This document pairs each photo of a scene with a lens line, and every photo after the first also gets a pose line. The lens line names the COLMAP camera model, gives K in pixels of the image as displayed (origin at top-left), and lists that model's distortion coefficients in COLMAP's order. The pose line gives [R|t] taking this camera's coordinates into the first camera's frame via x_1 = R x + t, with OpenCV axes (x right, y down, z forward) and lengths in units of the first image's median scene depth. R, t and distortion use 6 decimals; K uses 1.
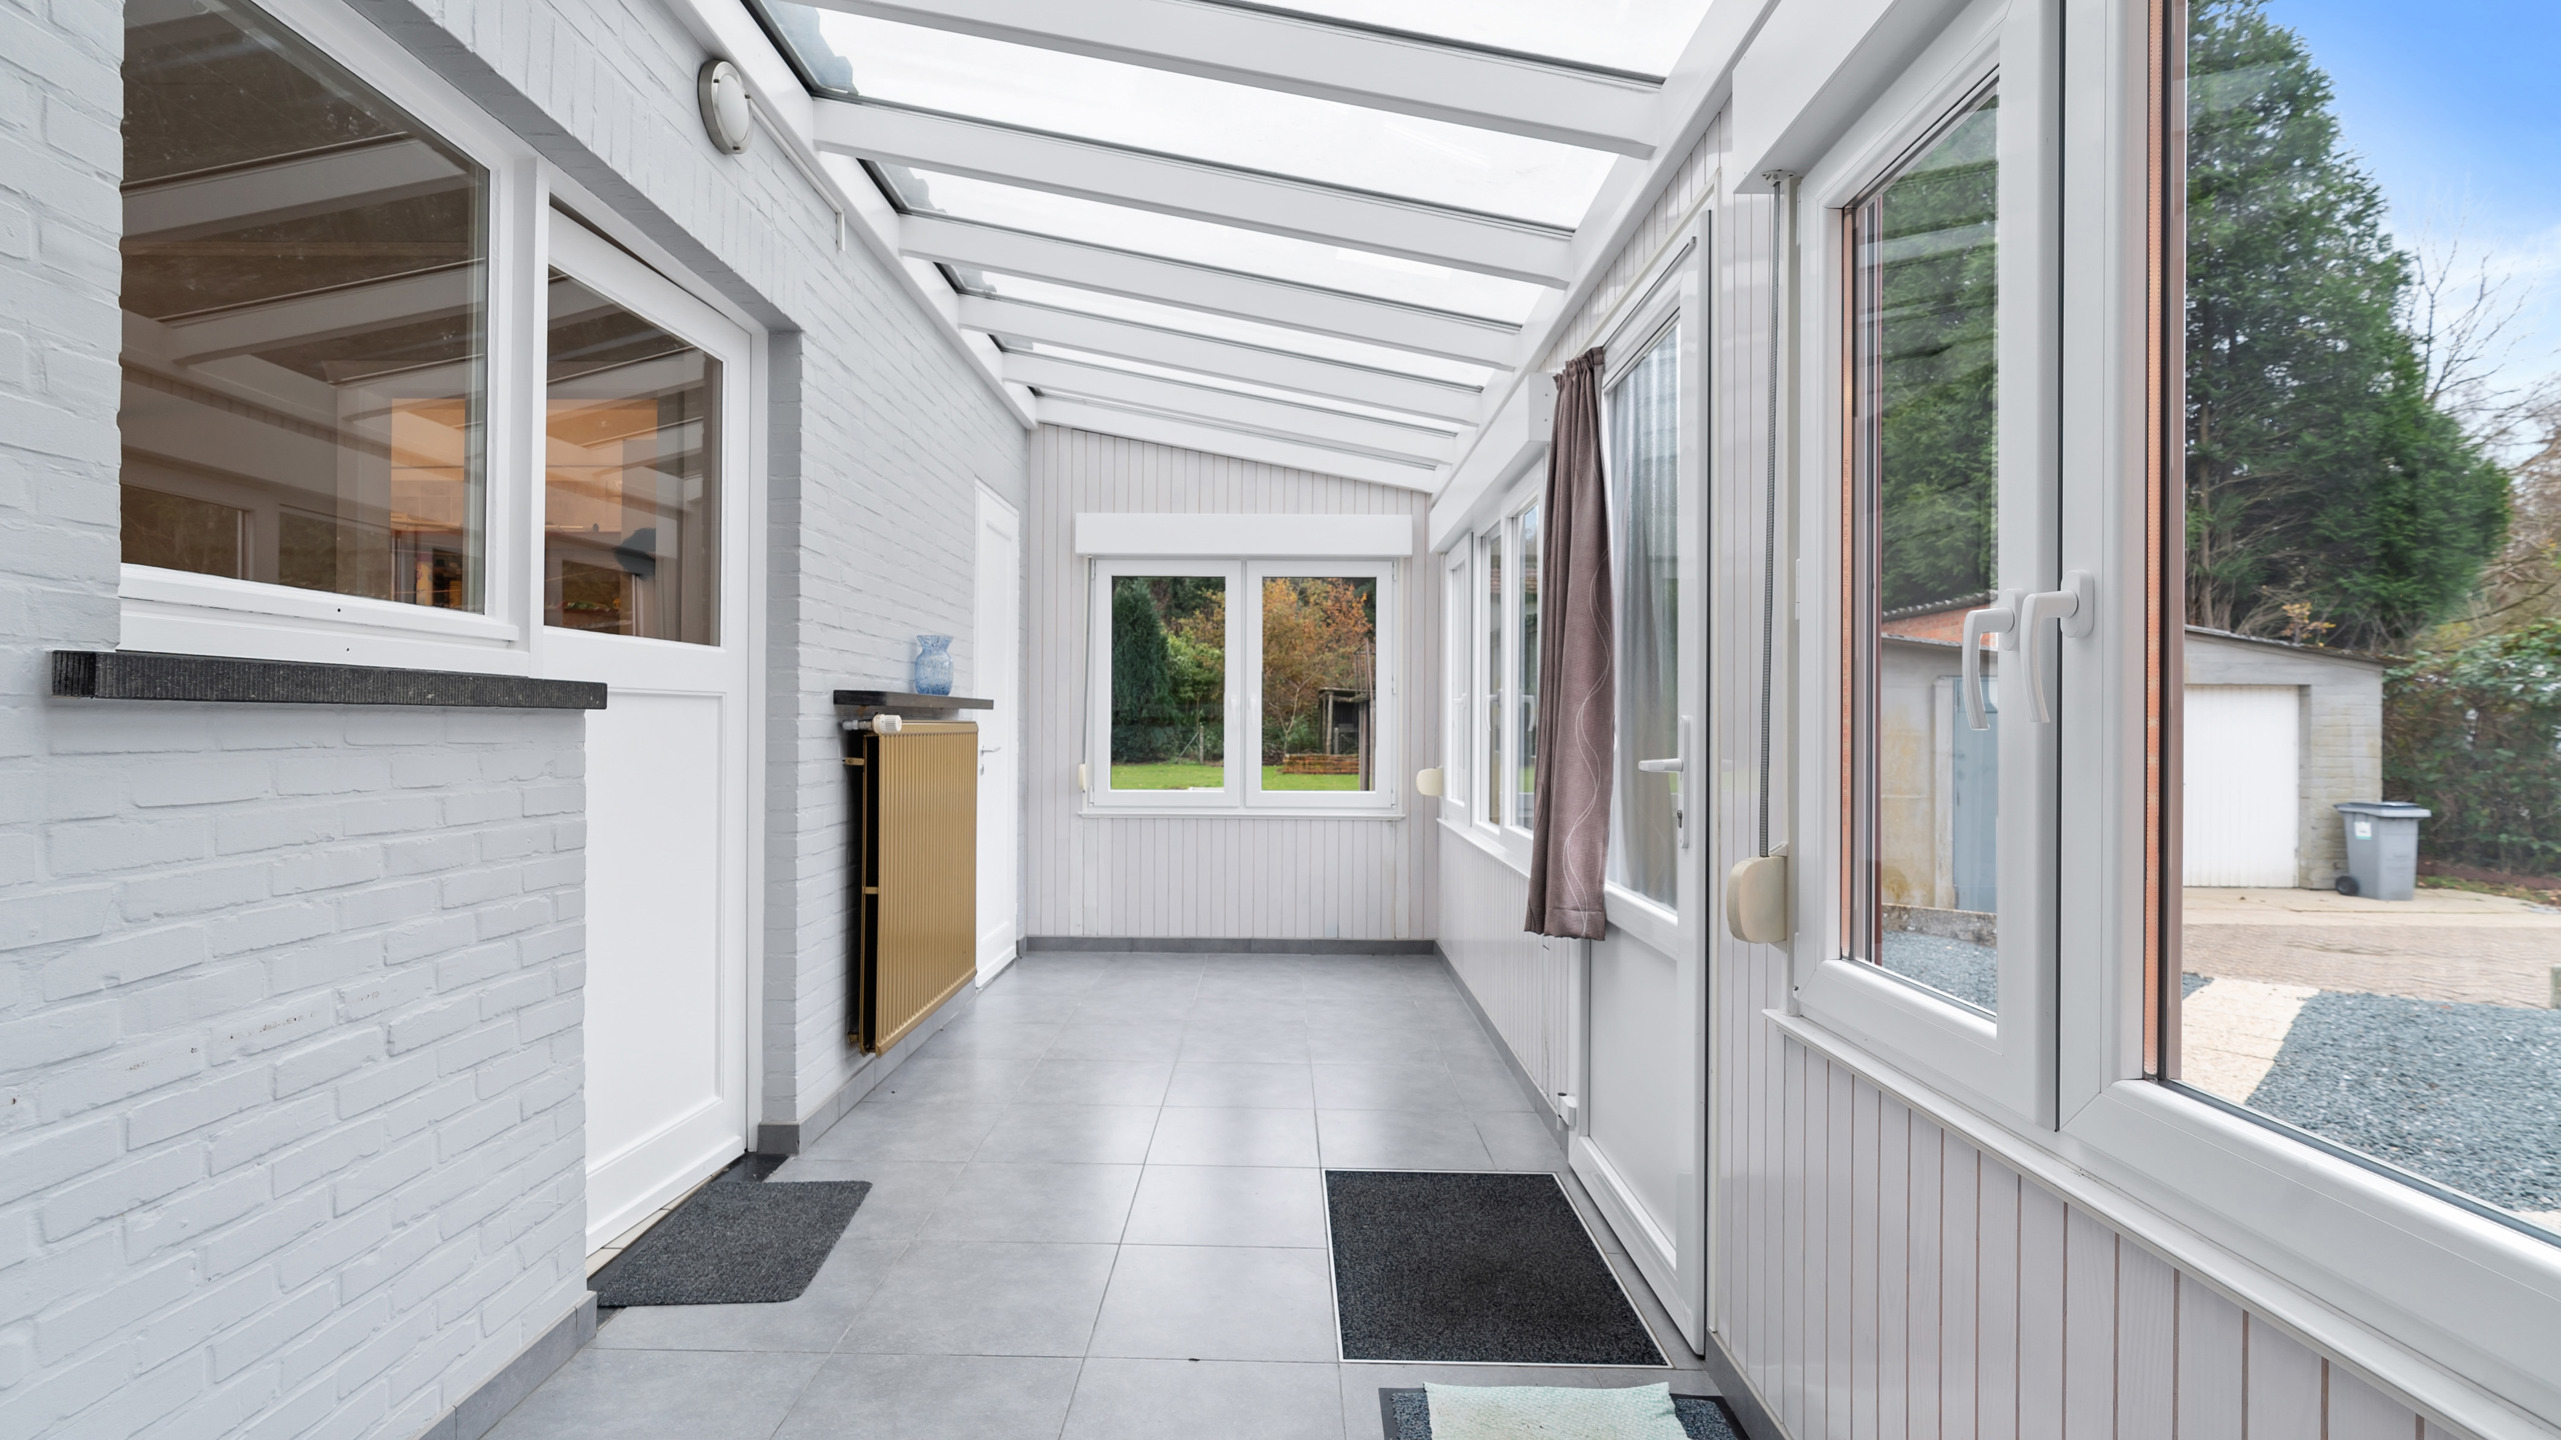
lens RADIAL K [[1152.4, 0, 1273.6], [0, 1152.4, 721.1], [0, 0, 1]] dist [-0.011946, 0.002590]
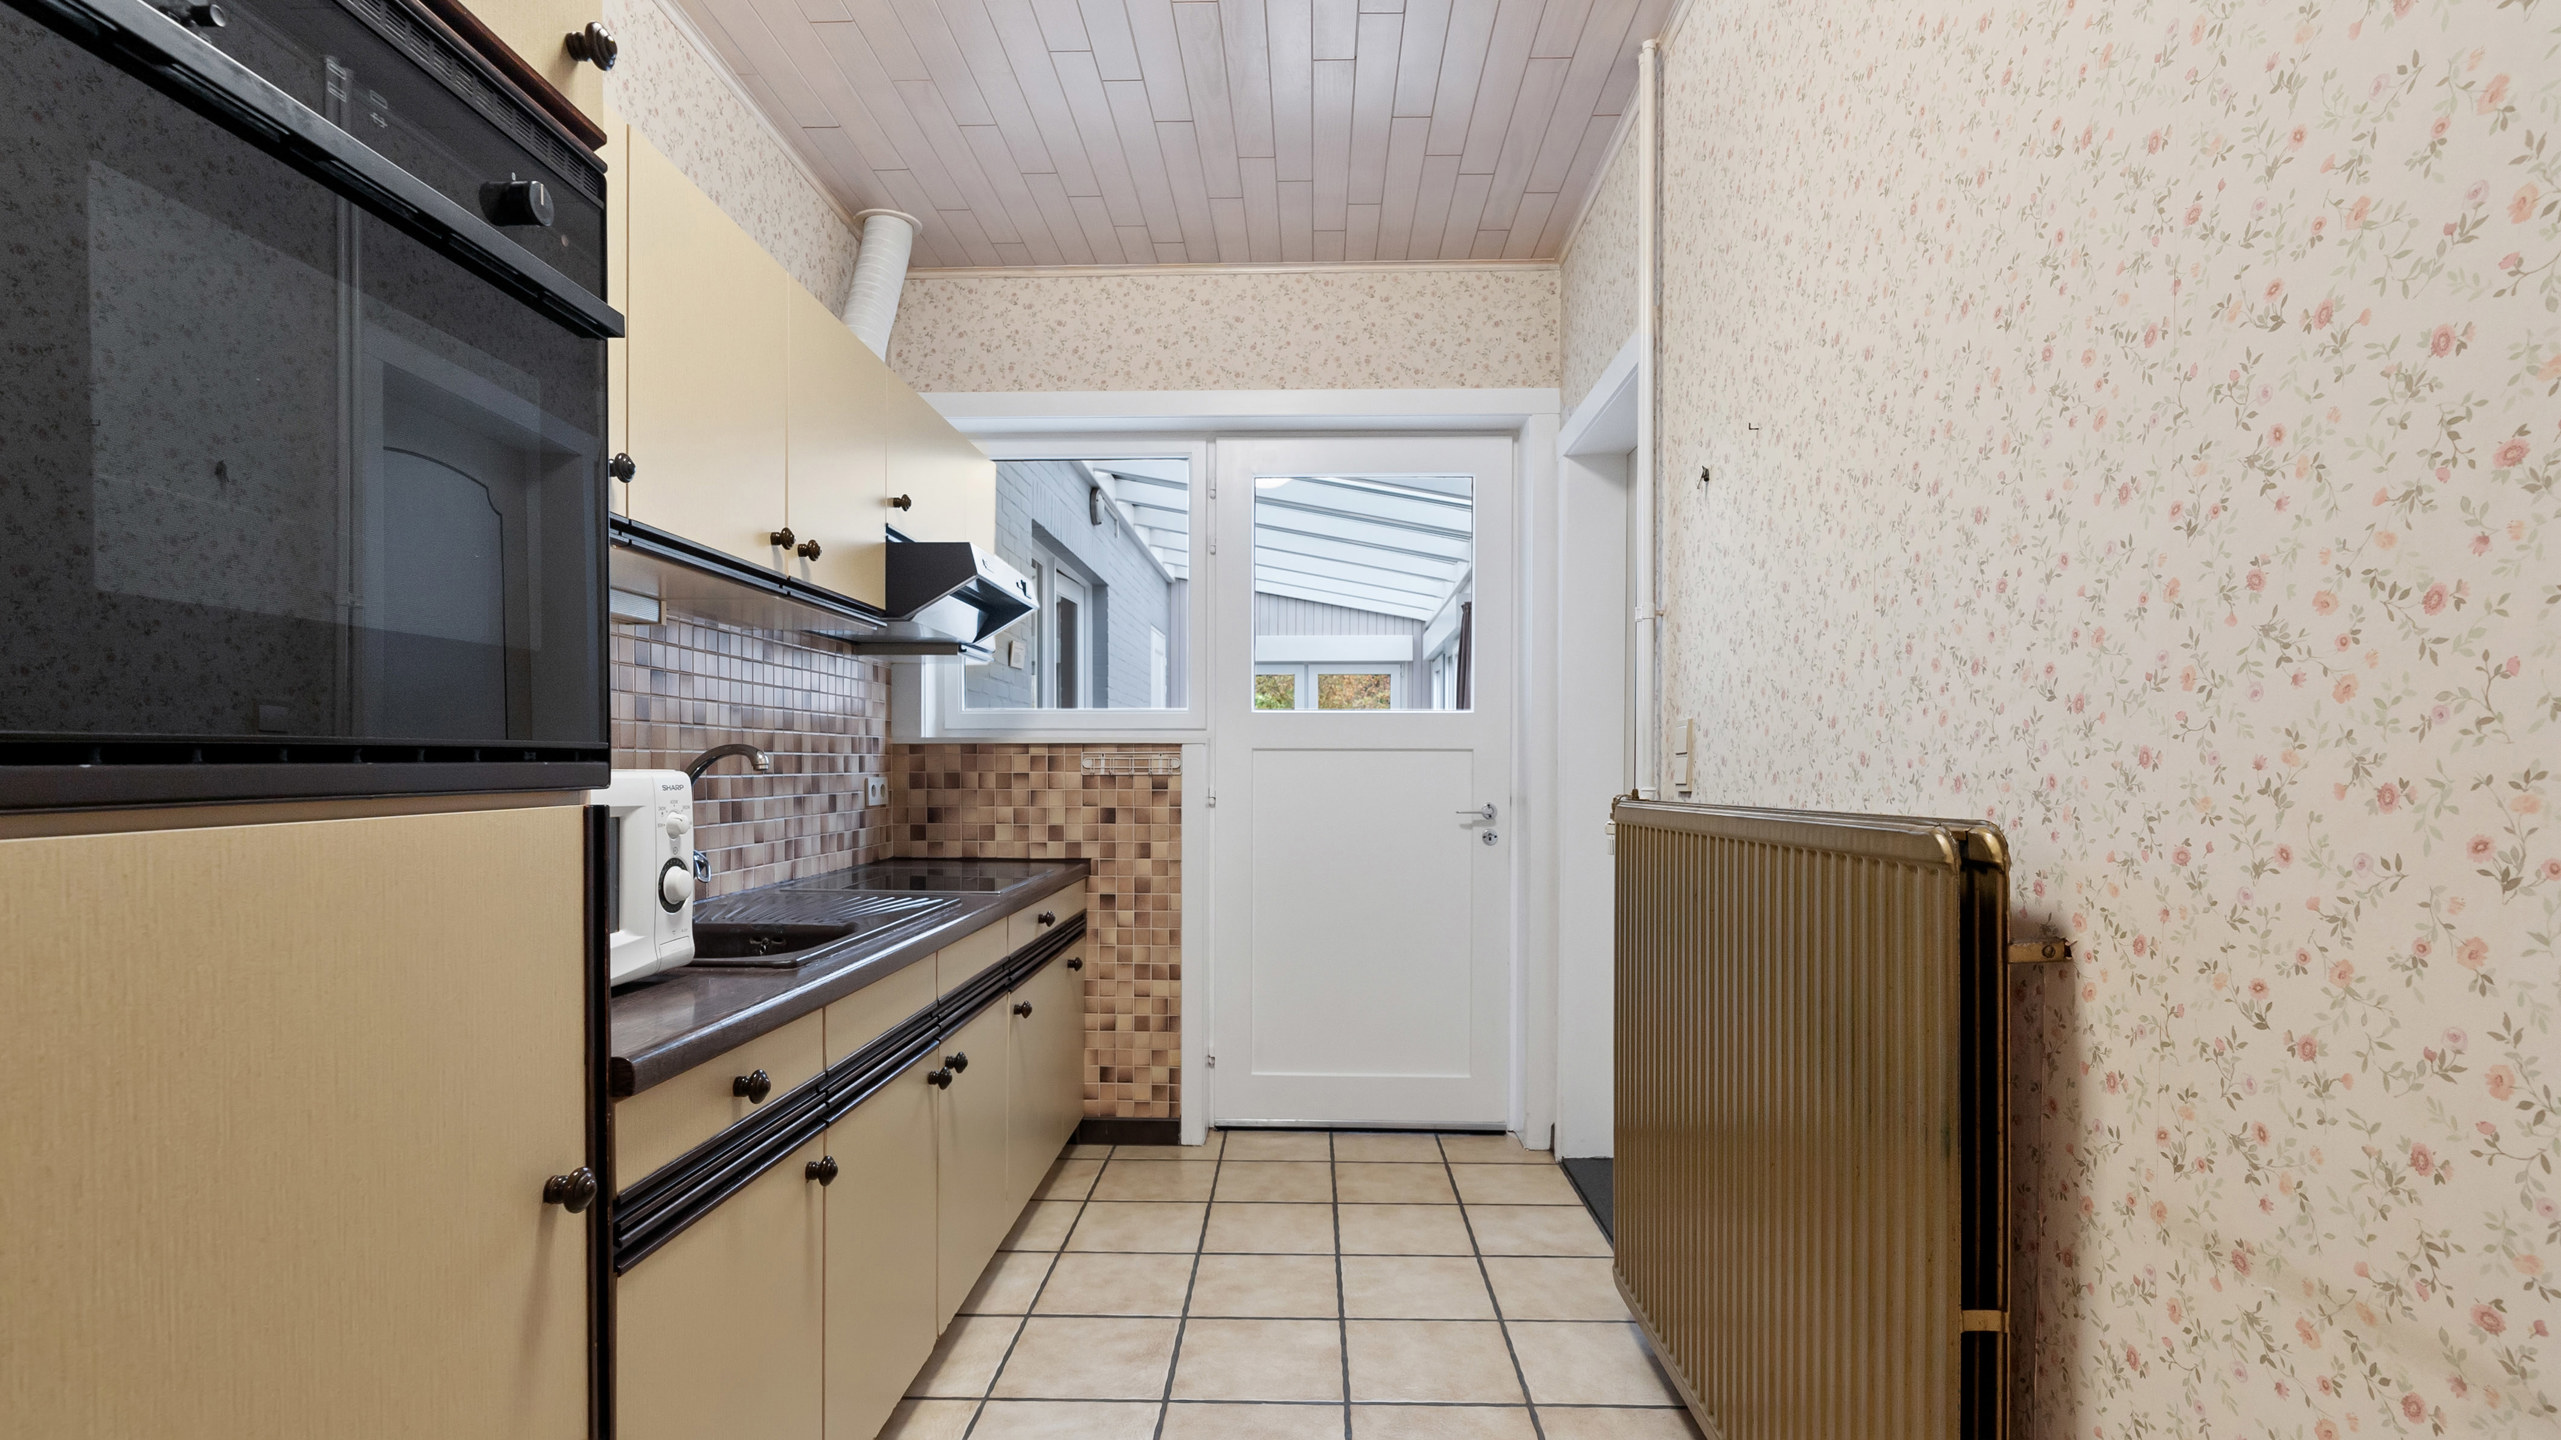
lens RADIAL K [[1152.4, 0, 1284.7], [0, 1152.4, 745.0], [0, 0, 1]] dist [-0.011946, 0.002590]
pose [[0.999599, -0.000436, -0.028299, -0.010454], [-0.000027, 0.999866, -0.016340, -0.002928], [0.028303, 0.016335, 0.999466, -0.583988]]
